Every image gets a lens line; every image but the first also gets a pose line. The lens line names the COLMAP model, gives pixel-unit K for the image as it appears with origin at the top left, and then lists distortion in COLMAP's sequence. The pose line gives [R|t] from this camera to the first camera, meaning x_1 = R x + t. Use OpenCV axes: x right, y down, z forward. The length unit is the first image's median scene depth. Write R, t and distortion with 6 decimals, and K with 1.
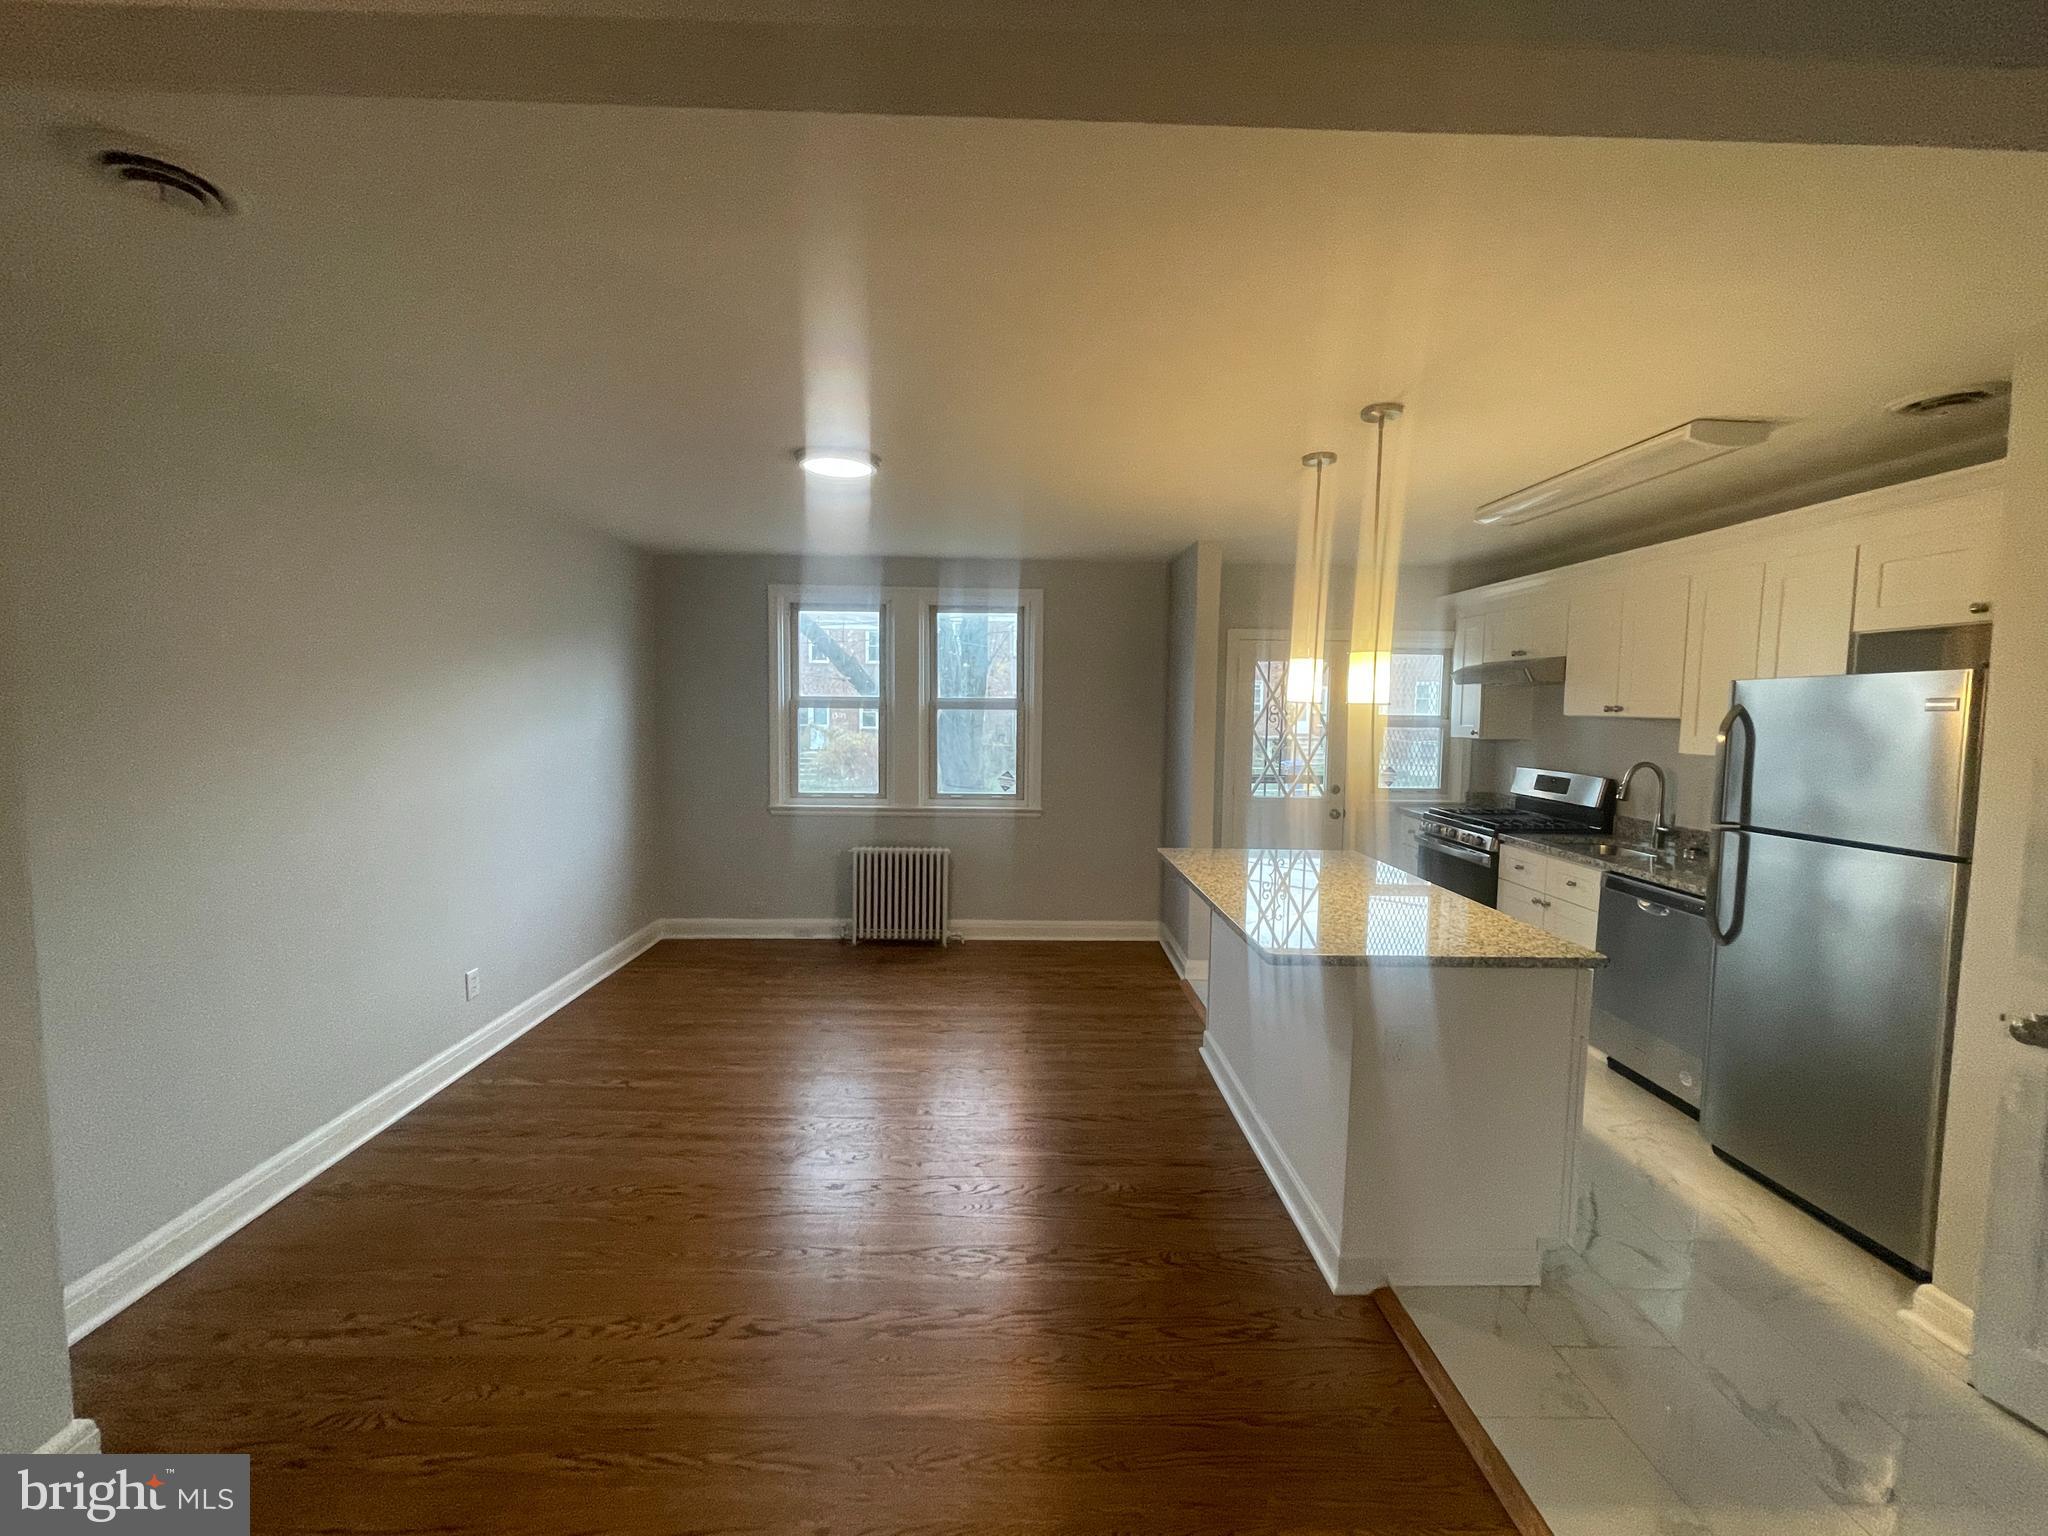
lens RADIAL K [[828.9, 0, 1025.1], [0, 828.9, 763.1], [0, 0, 1]] dist [-0.000950, 0.001433]
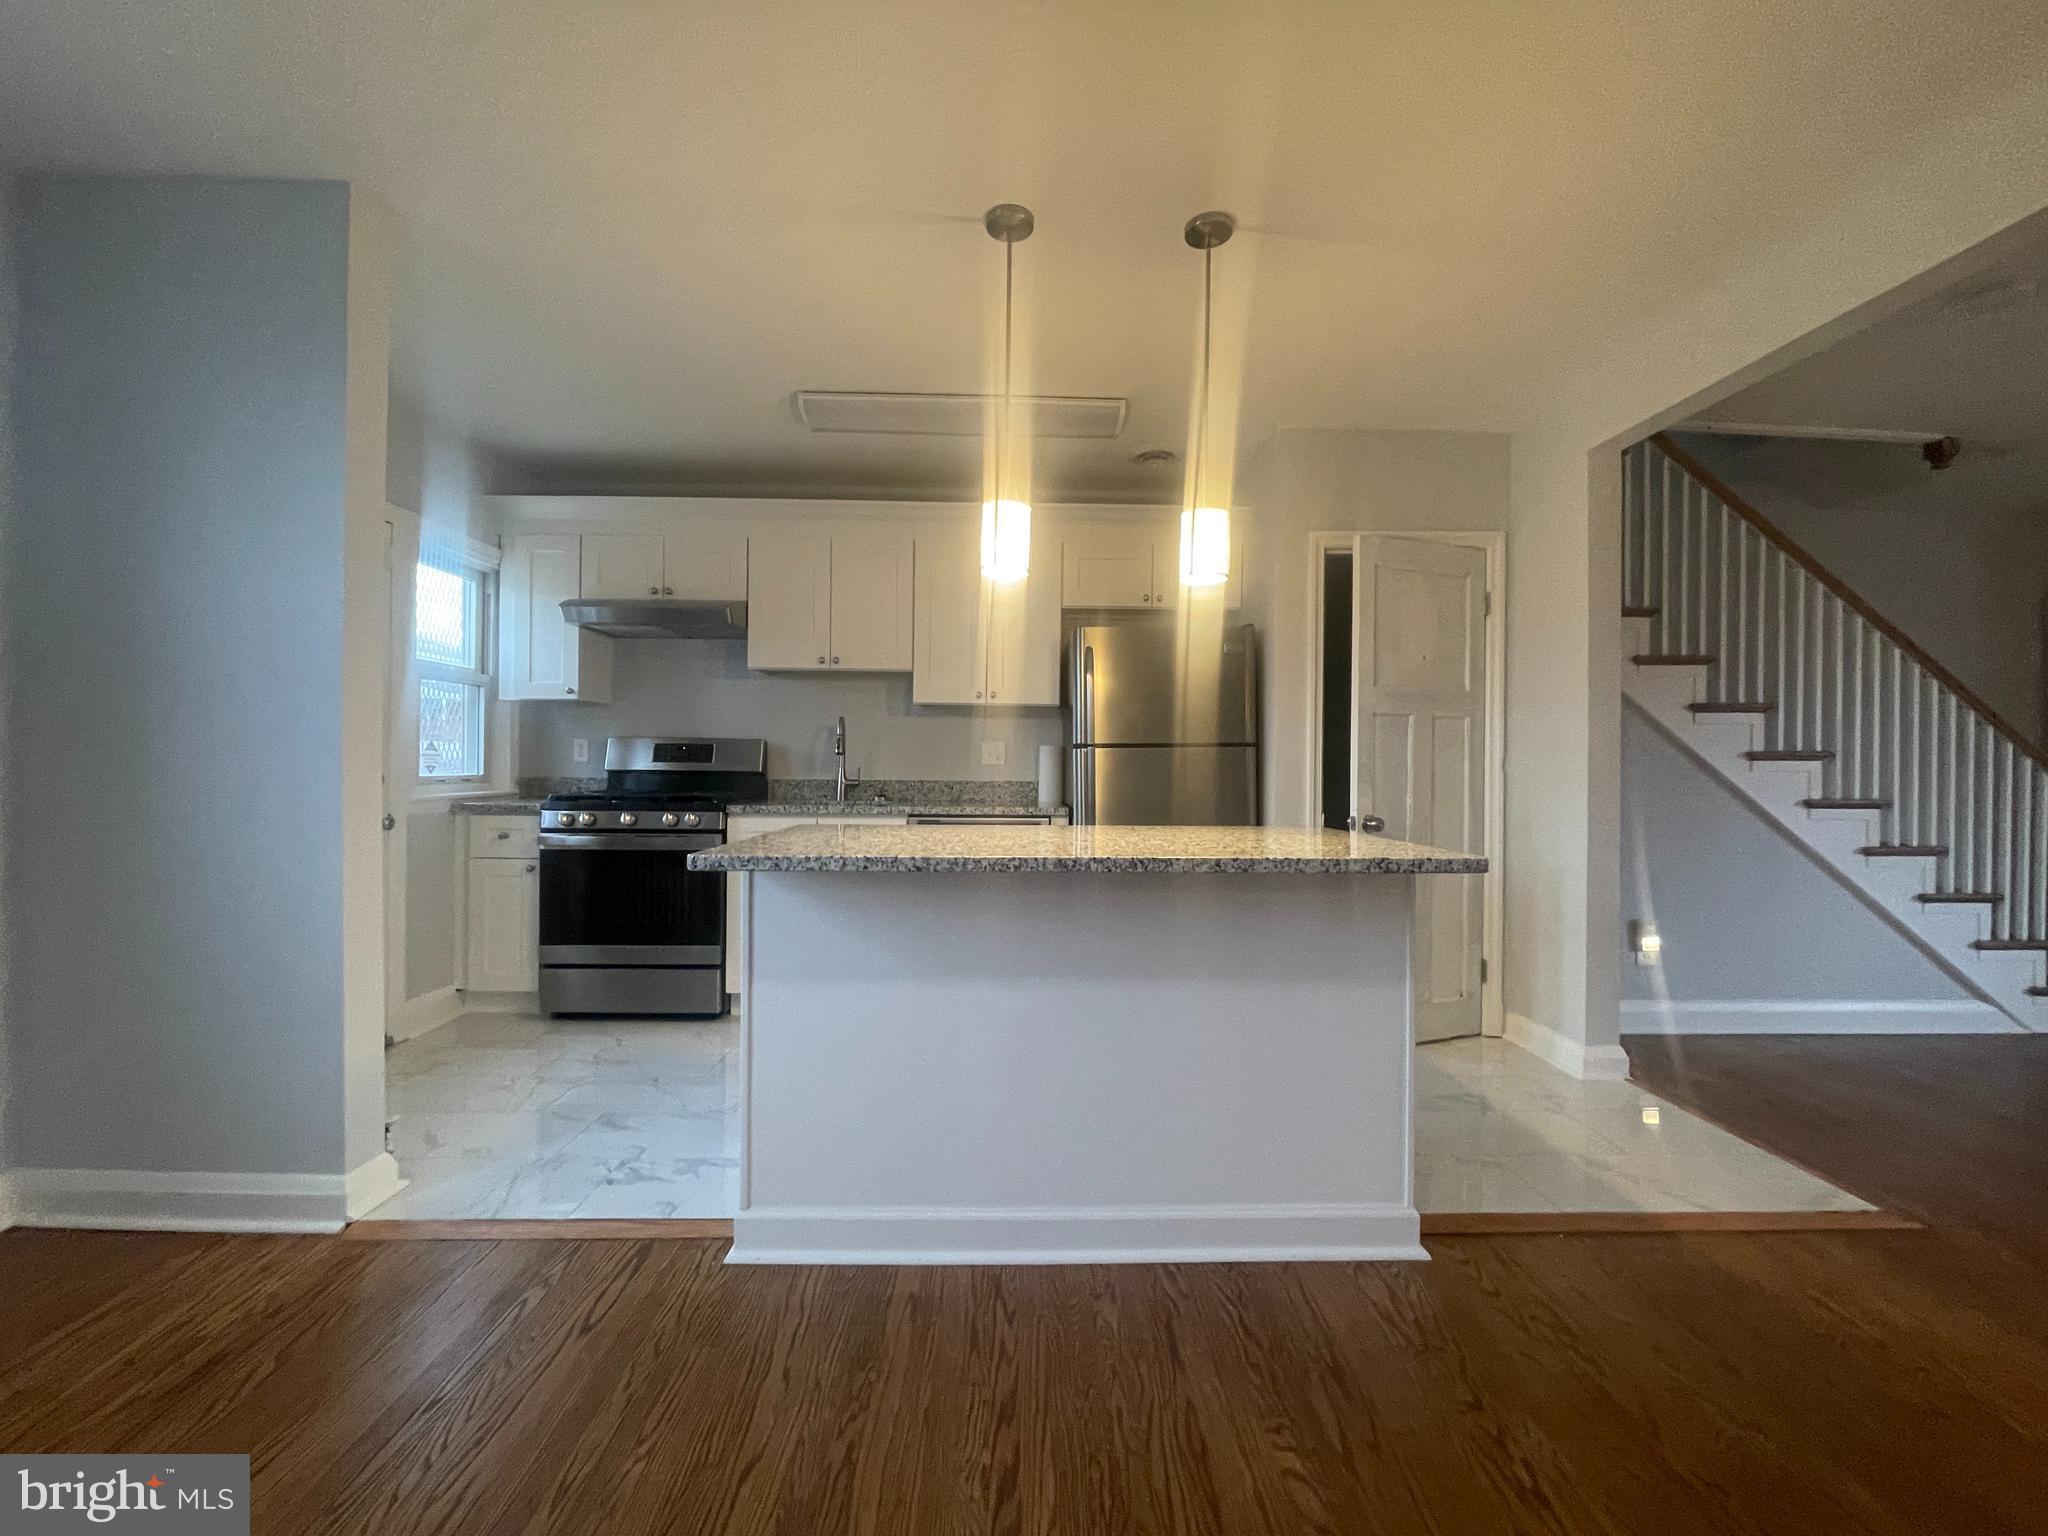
lens RADIAL K [[828.9, 0, 1020.9], [0, 828.9, 763.2], [0, 0, 1]] dist [-0.000950, 0.001433]
pose [[0.000111, -0.010349, 0.999946, -0.232838], [0.062152, 0.998013, 0.010322, 0.052225], [-0.998067, 0.062148, 0.000754, 0.696323]]
